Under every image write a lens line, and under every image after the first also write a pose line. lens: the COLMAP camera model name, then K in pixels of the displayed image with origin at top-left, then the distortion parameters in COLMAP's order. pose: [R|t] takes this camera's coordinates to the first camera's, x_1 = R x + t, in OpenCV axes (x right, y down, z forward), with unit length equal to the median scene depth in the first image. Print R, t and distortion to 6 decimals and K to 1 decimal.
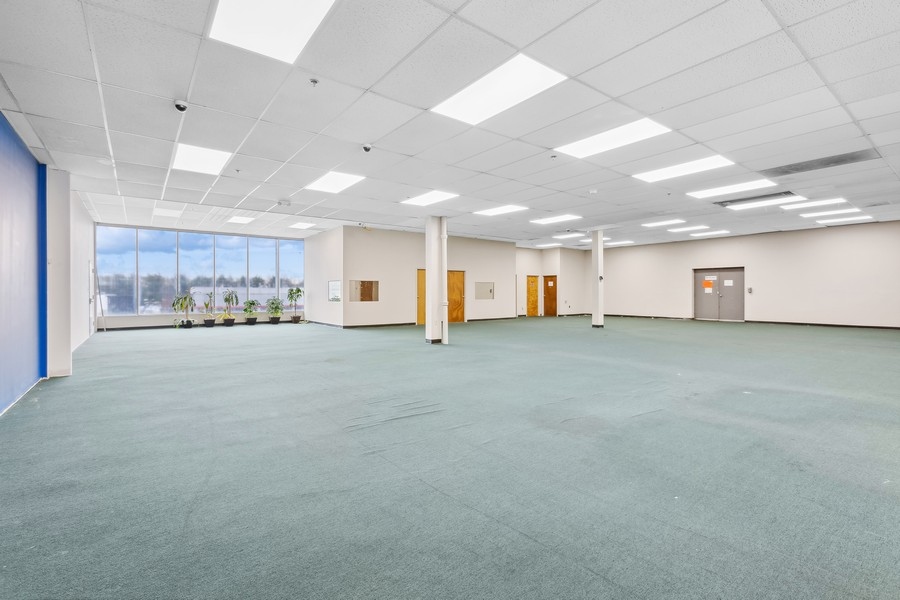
lens RADIAL K [[401.7, 0, 465.4], [0, 401.7, 293.0], [0, 0, 1]] dist [0.000473, 0.000239]
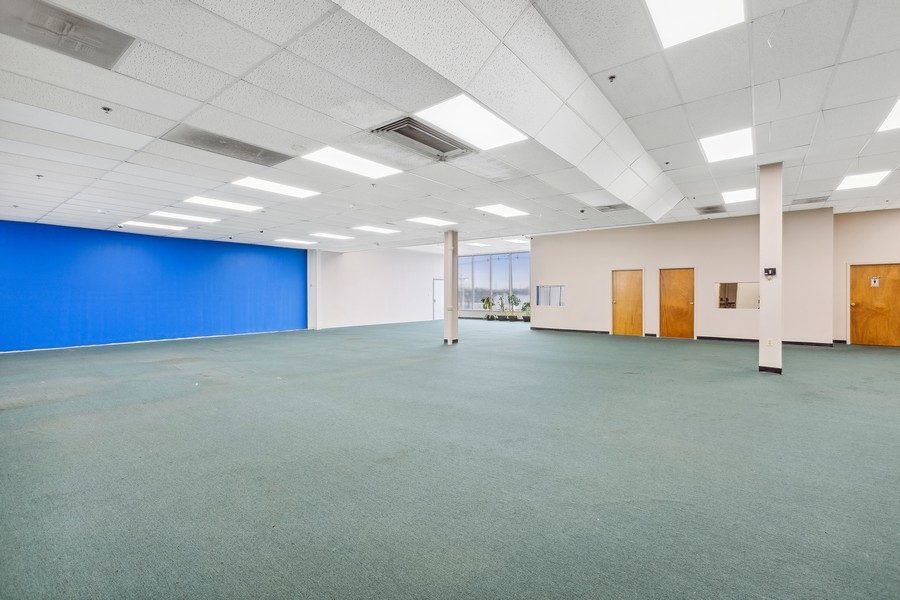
lens RADIAL K [[401.7, 0, 454.6], [0, 401.7, 297.7], [0, 0, 1]] dist [0.000473, 0.000239]
pose [[0.252622, 0.009183, -0.967521, 0.589344], [-0.001007, 0.999957, 0.009227, -0.008222], [0.967564, -0.001356, 0.252621, 0.410642]]
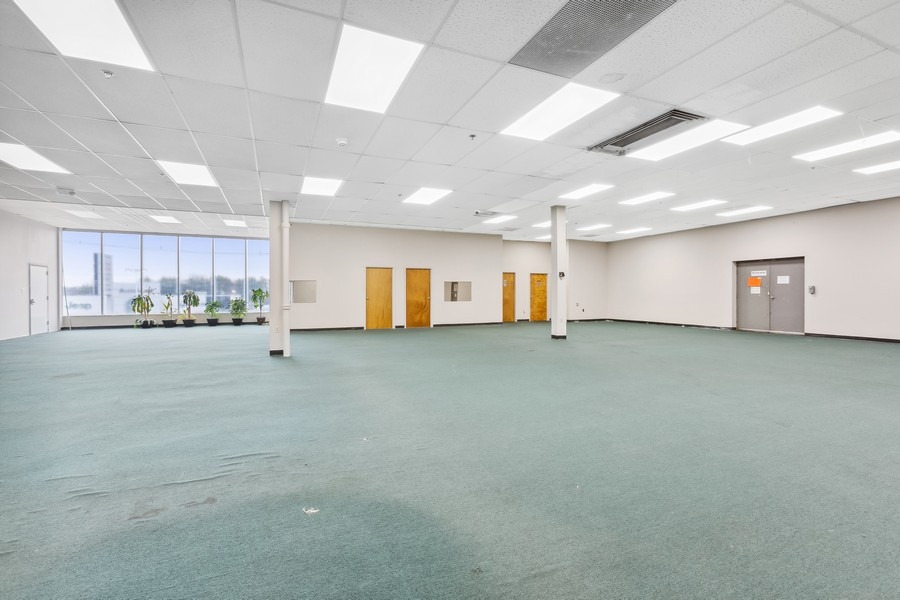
lens RADIAL K [[401.7, 0, 455.3], [0, 401.7, 293.8], [0, 0, 1]] dist [0.000473, 0.000239]
pose [[0.968647, -0.000214, -0.248441, 0.272322], [0.000334, 1.000000, 0.000444, -0.000785], [0.248441, -0.000513, 0.968647, 0.164916]]
